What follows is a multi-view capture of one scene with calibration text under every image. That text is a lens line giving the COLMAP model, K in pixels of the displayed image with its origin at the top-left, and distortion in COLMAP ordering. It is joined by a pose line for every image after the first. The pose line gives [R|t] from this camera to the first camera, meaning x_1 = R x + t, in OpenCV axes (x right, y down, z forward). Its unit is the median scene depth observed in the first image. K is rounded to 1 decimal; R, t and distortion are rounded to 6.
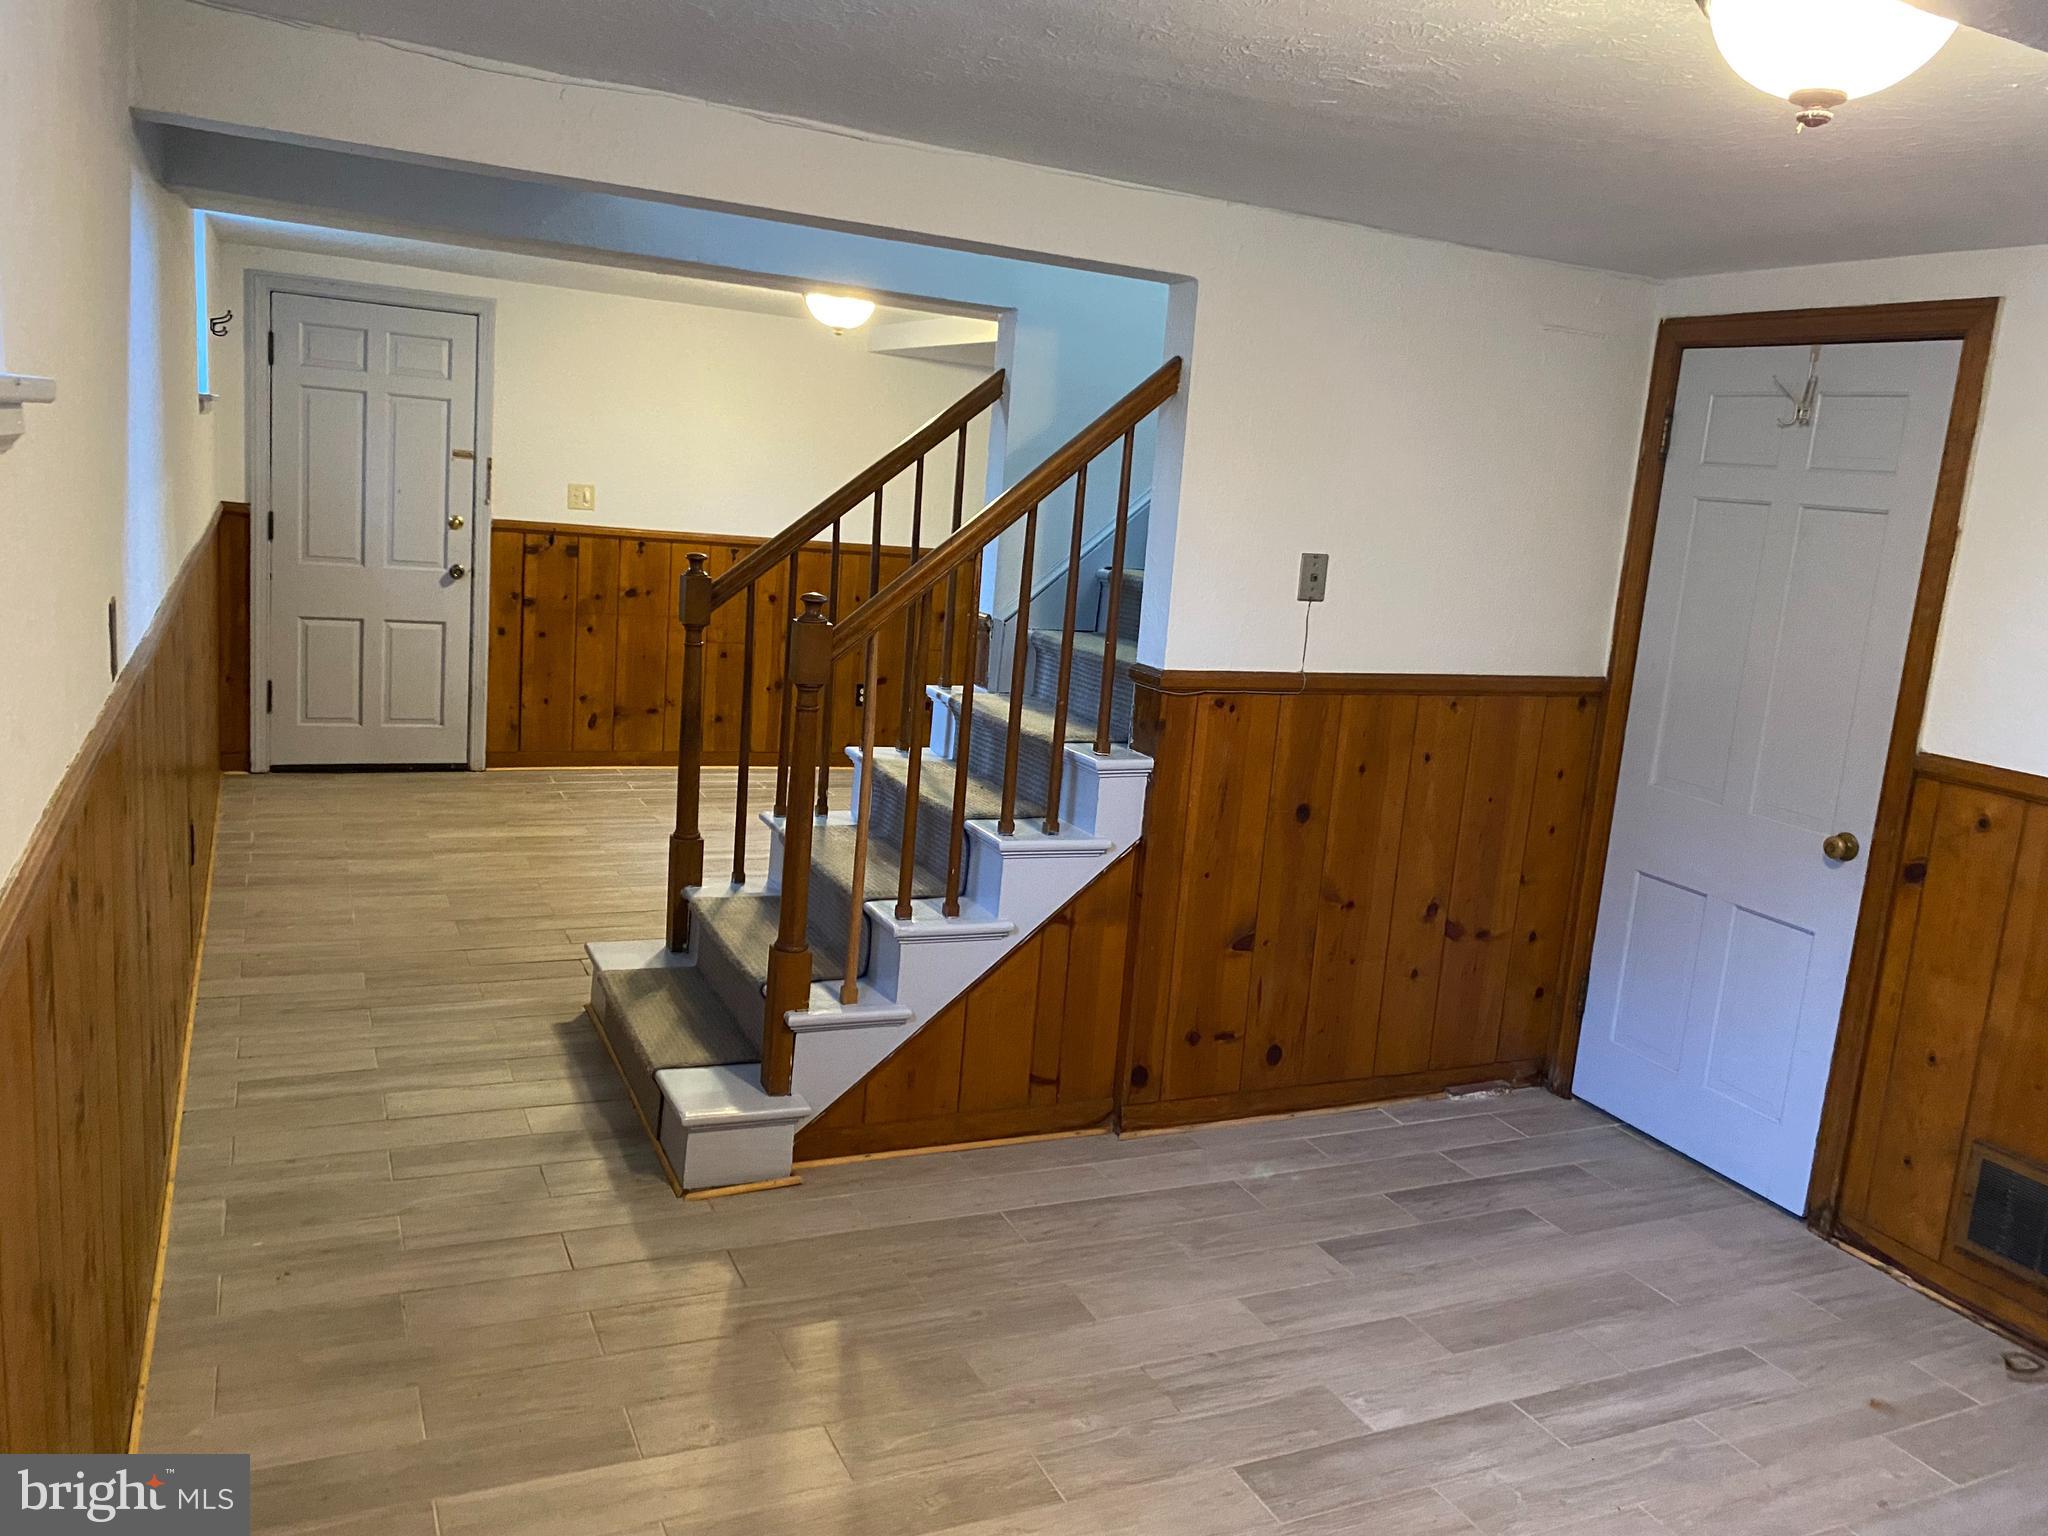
lens RADIAL K [[1546.5, 0, 1027.7], [0, 1546.5, 754.1], [0, 0, 1]] dist [0.084523, -0.131661]
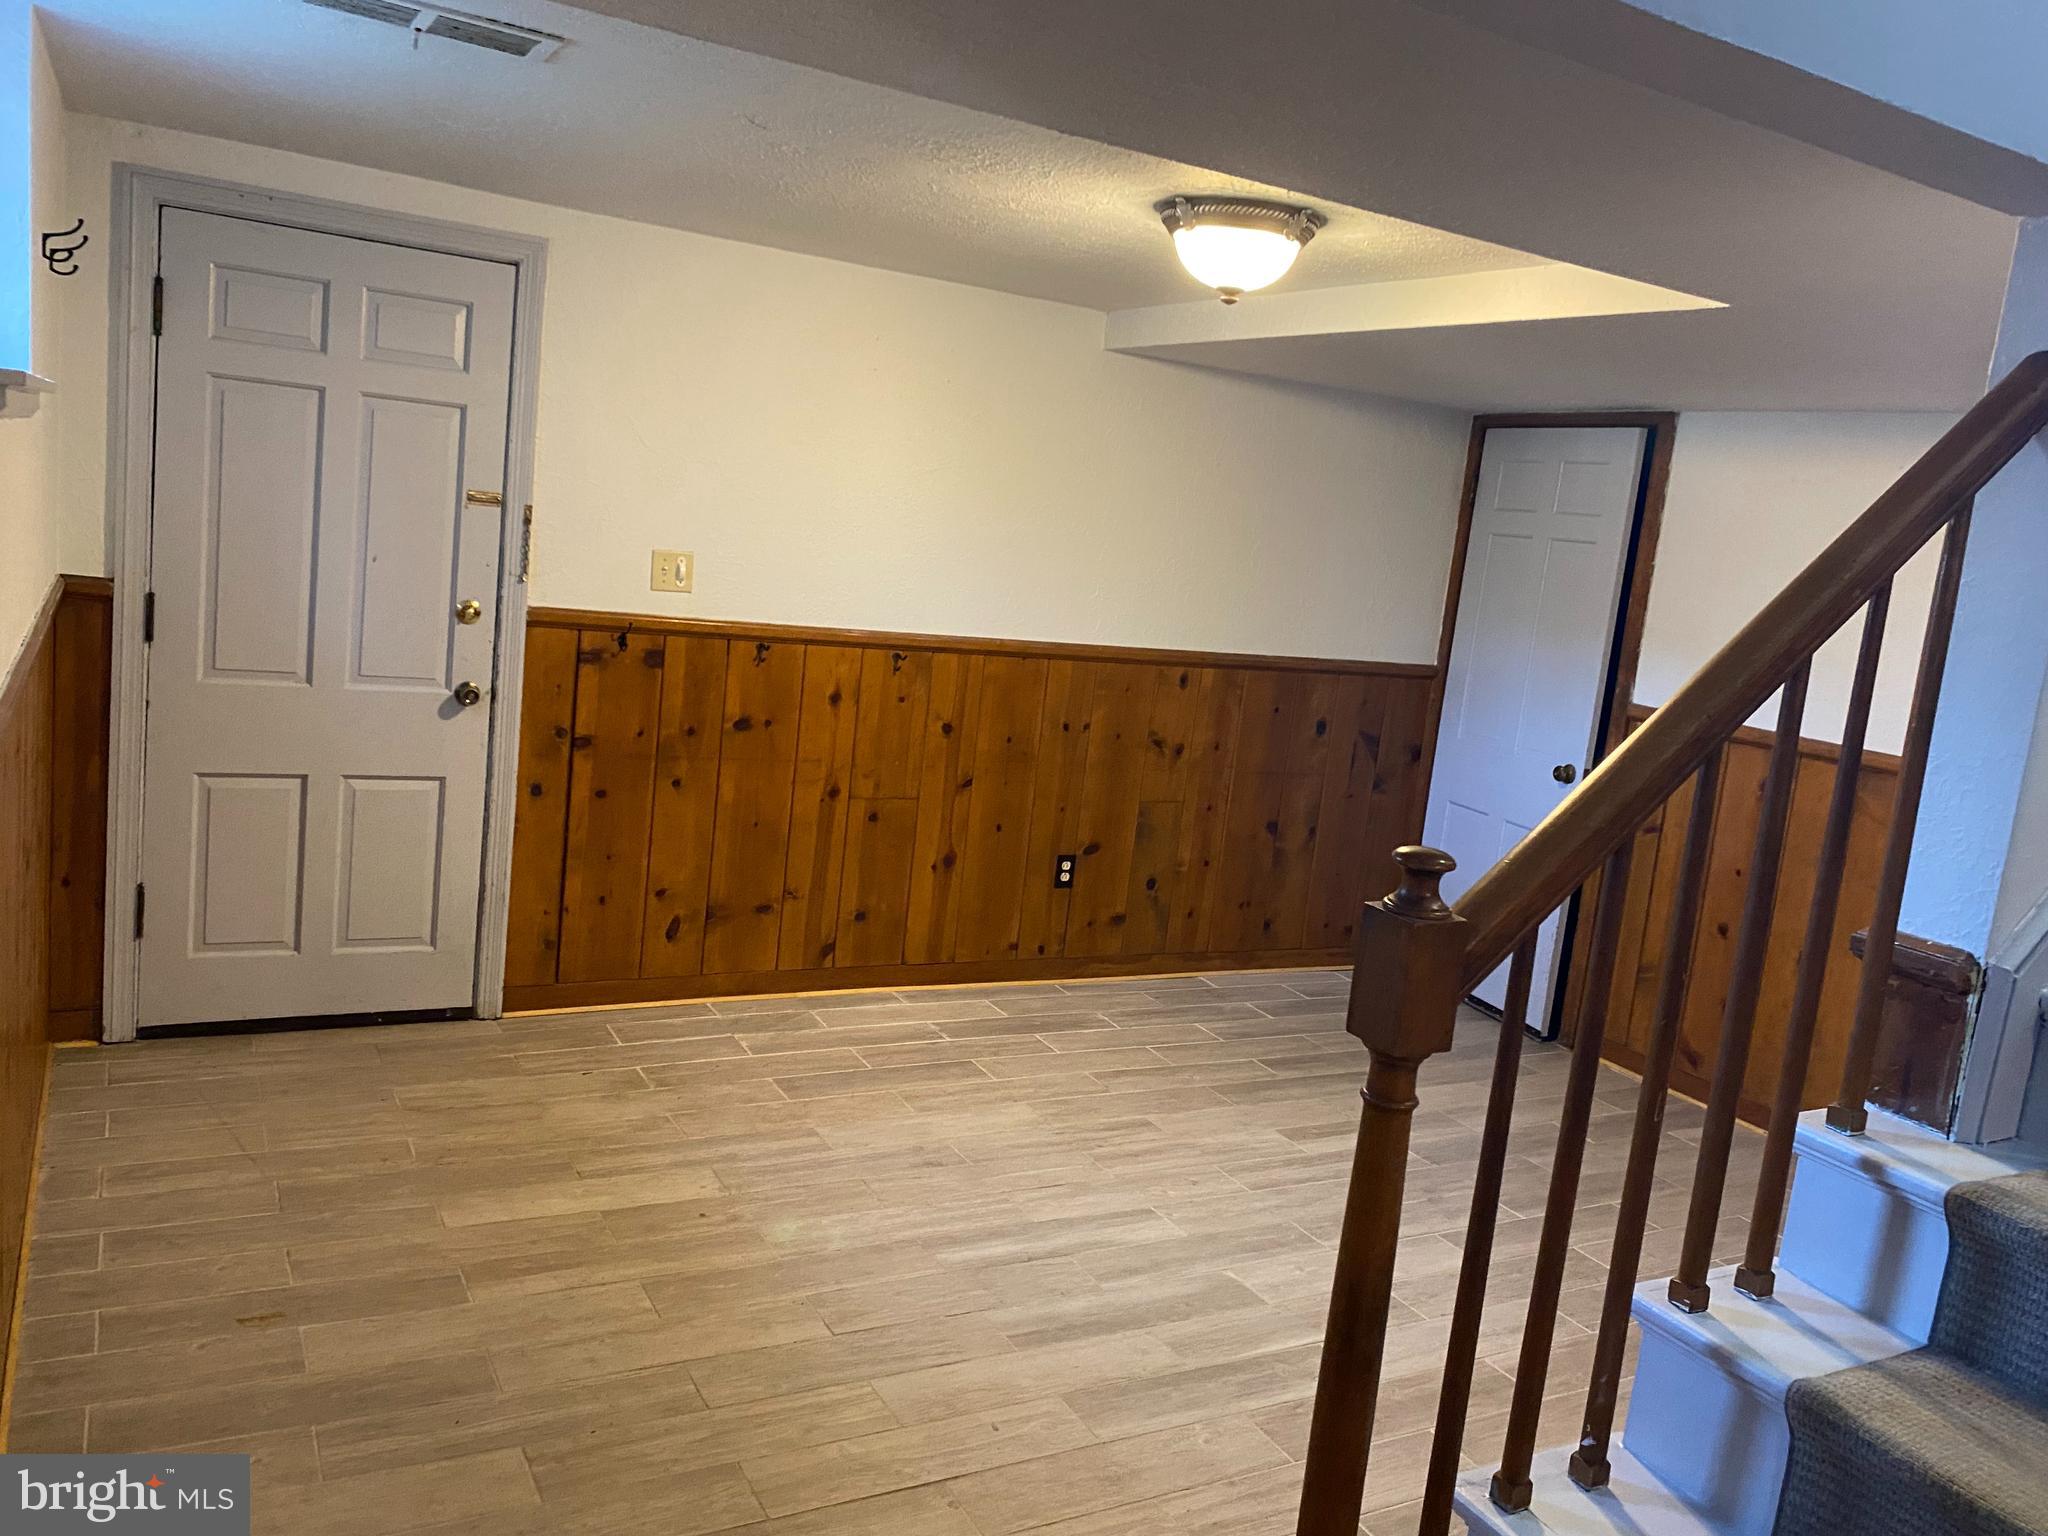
lens RADIAL K [[1545.5, 0, 991.8], [0, 1545.5, 758.6], [0, 0, 1]] dist [0.085358, -0.119008]
pose [[0.998478, 0.014166, 0.053299, -0.204289], [-0.013340, 0.999786, -0.015814, -0.088561], [-0.053512, 0.015078, 0.998453, 0.409494]]
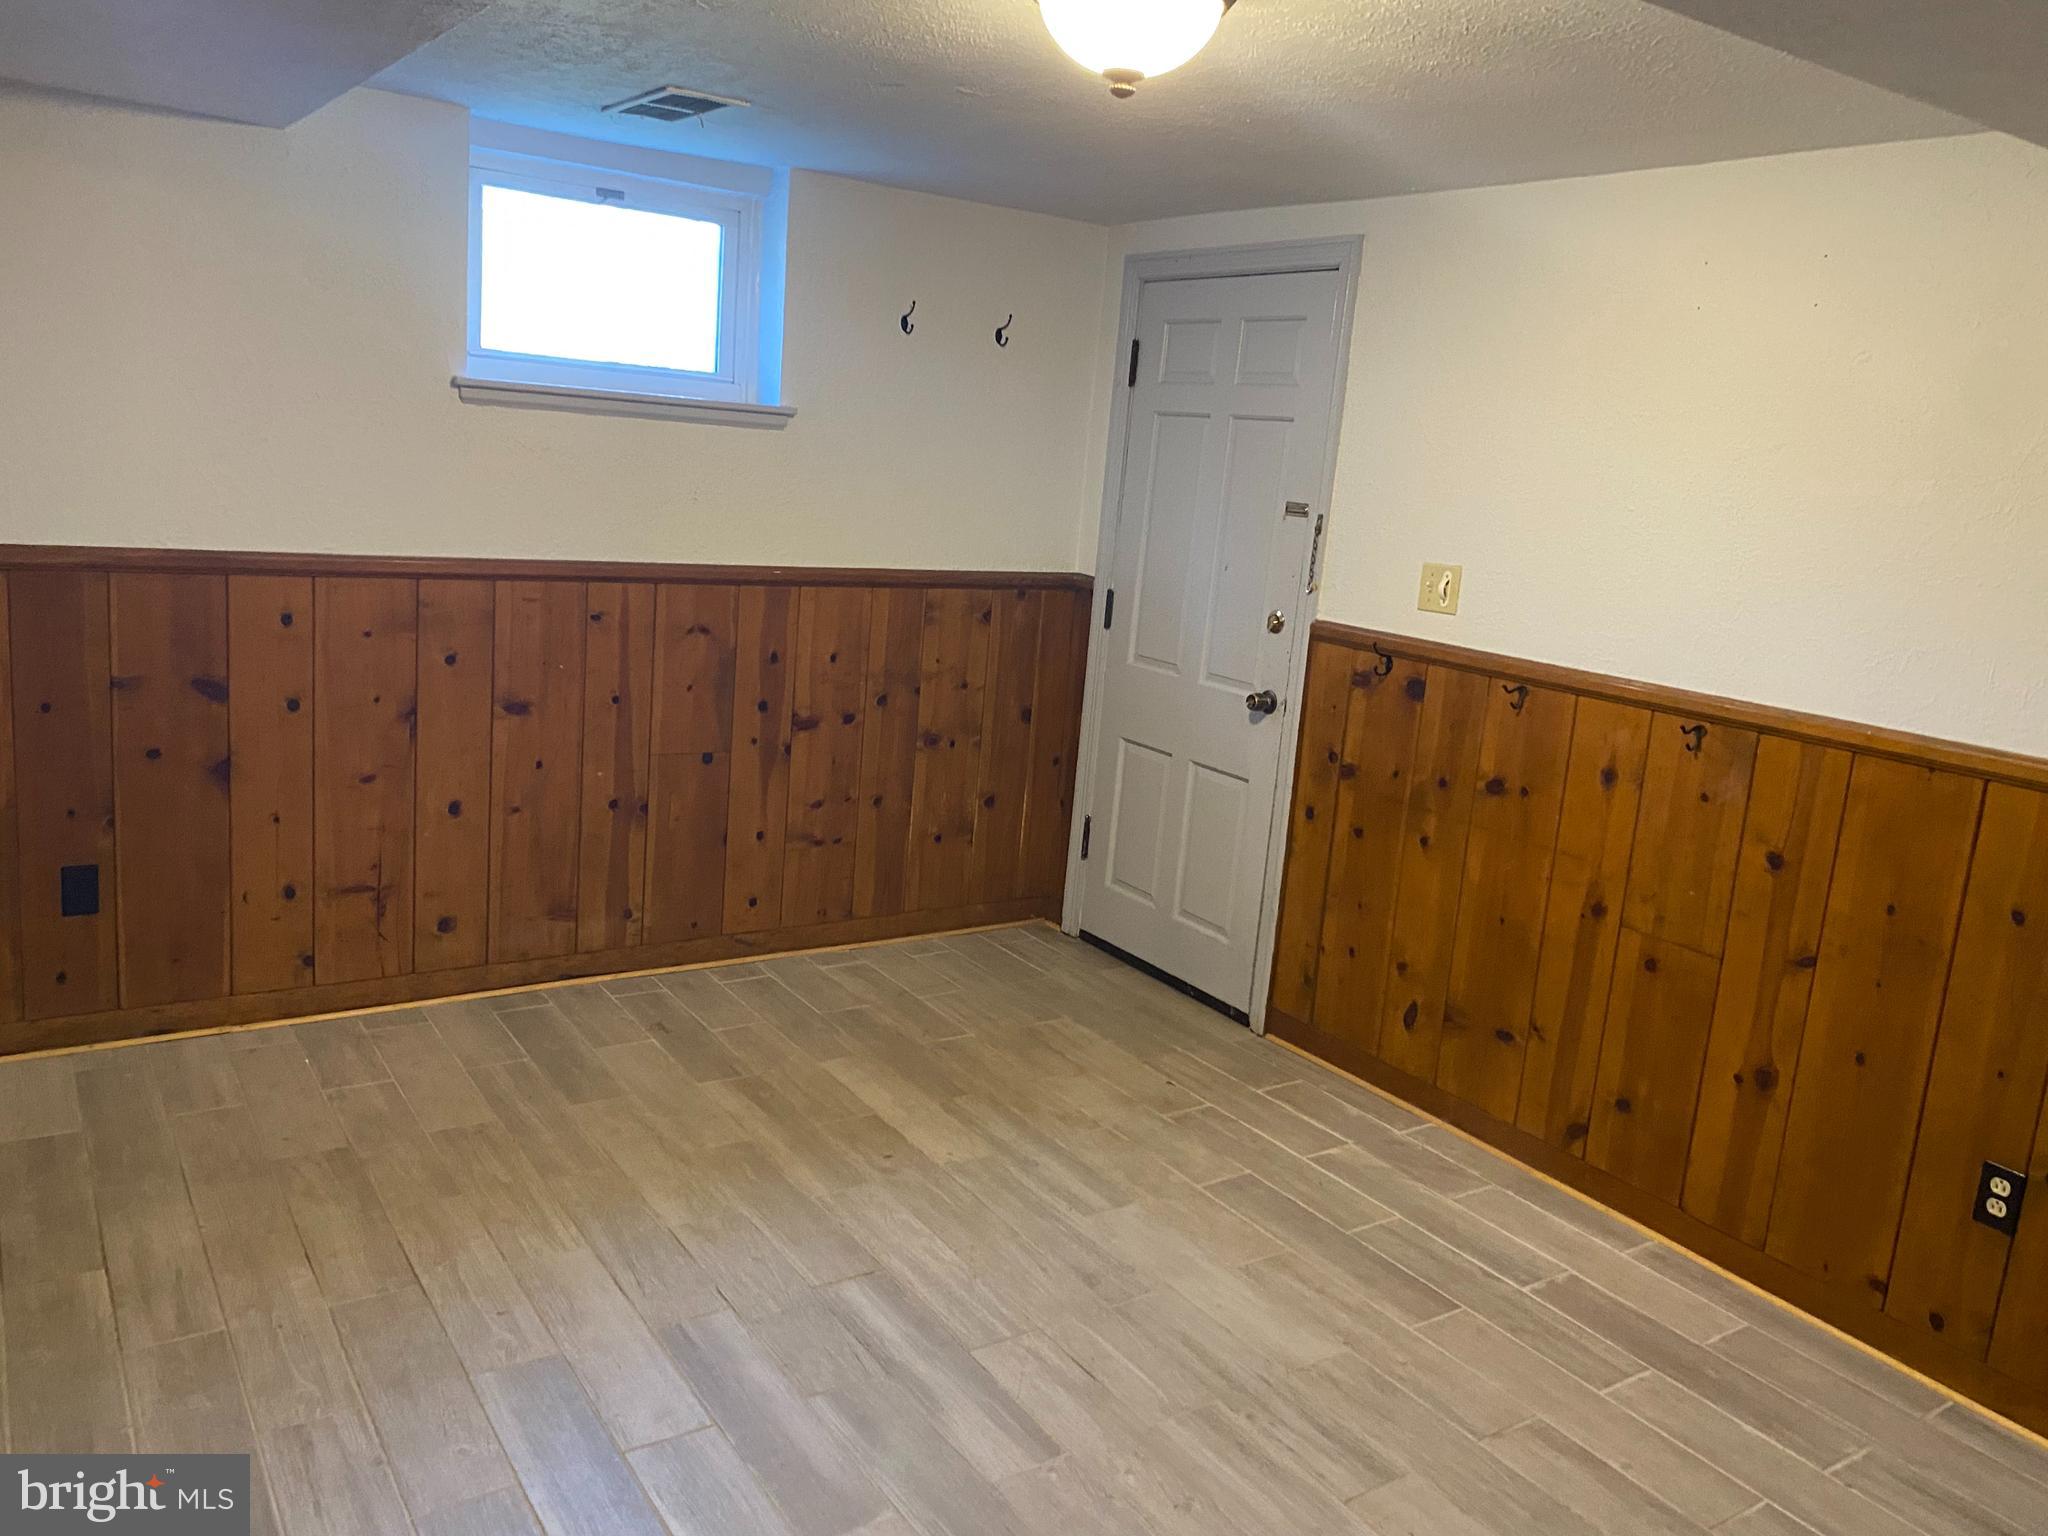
lens RADIAL K [[1546.5, 0, 1027.7], [0, 1546.5, 754.1], [0, 0, 1]] dist [0.084523, -0.131661]
pose [[0.155402, 0.121662, -0.980331, 0.218419], [-0.242486, 0.966723, 0.081534, -0.128004], [0.957628, 0.225045, 0.179732, 0.836390]]
